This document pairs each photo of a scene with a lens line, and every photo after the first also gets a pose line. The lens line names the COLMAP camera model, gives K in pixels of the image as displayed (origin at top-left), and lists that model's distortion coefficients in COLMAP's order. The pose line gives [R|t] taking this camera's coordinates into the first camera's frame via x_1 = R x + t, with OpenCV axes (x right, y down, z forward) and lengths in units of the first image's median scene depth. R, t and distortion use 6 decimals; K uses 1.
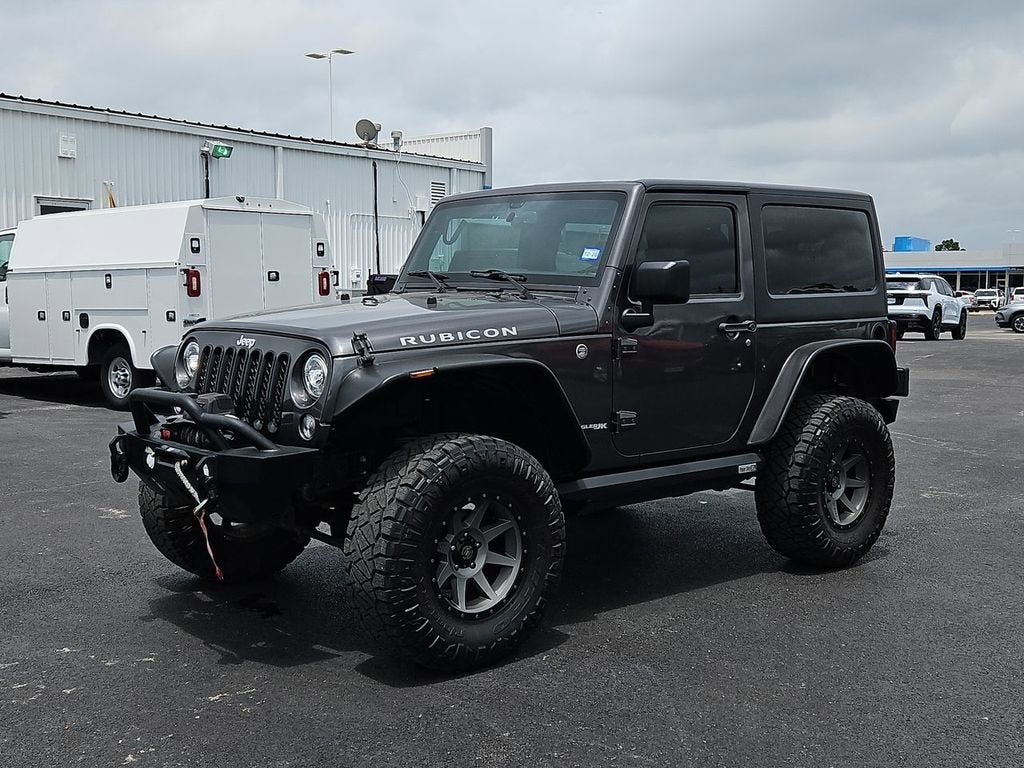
lens RADIAL K [[1183.3, 0, 515.4], [0, 1183.3, 386.4], [0, 0, 1]] dist [0.077998, 0.010073]
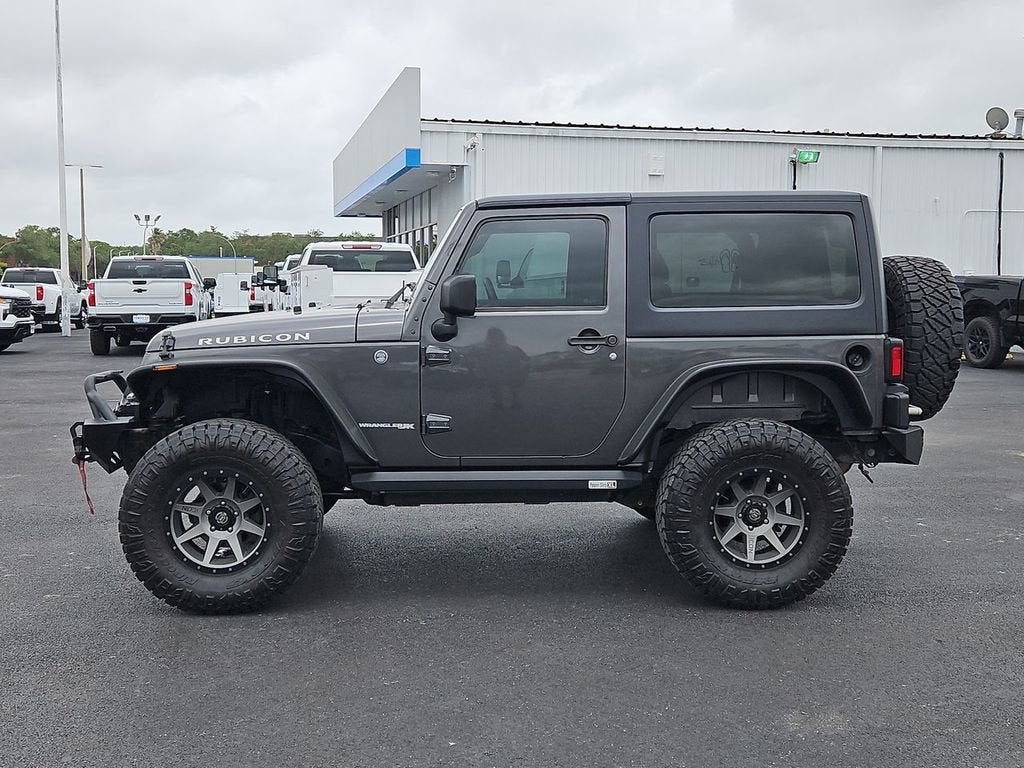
lens RADIAL K [[1182.9, 0, 512.8], [0, 1182.9, 368.0], [0, 0, 1]] dist [0.079692, 0.009737]
pose [[0.772103, 0.046926, -0.633763, 0.745498], [-0.055964, 0.998416, 0.005745, -0.028380], [0.633029, 0.031032, 0.773506, 0.192513]]
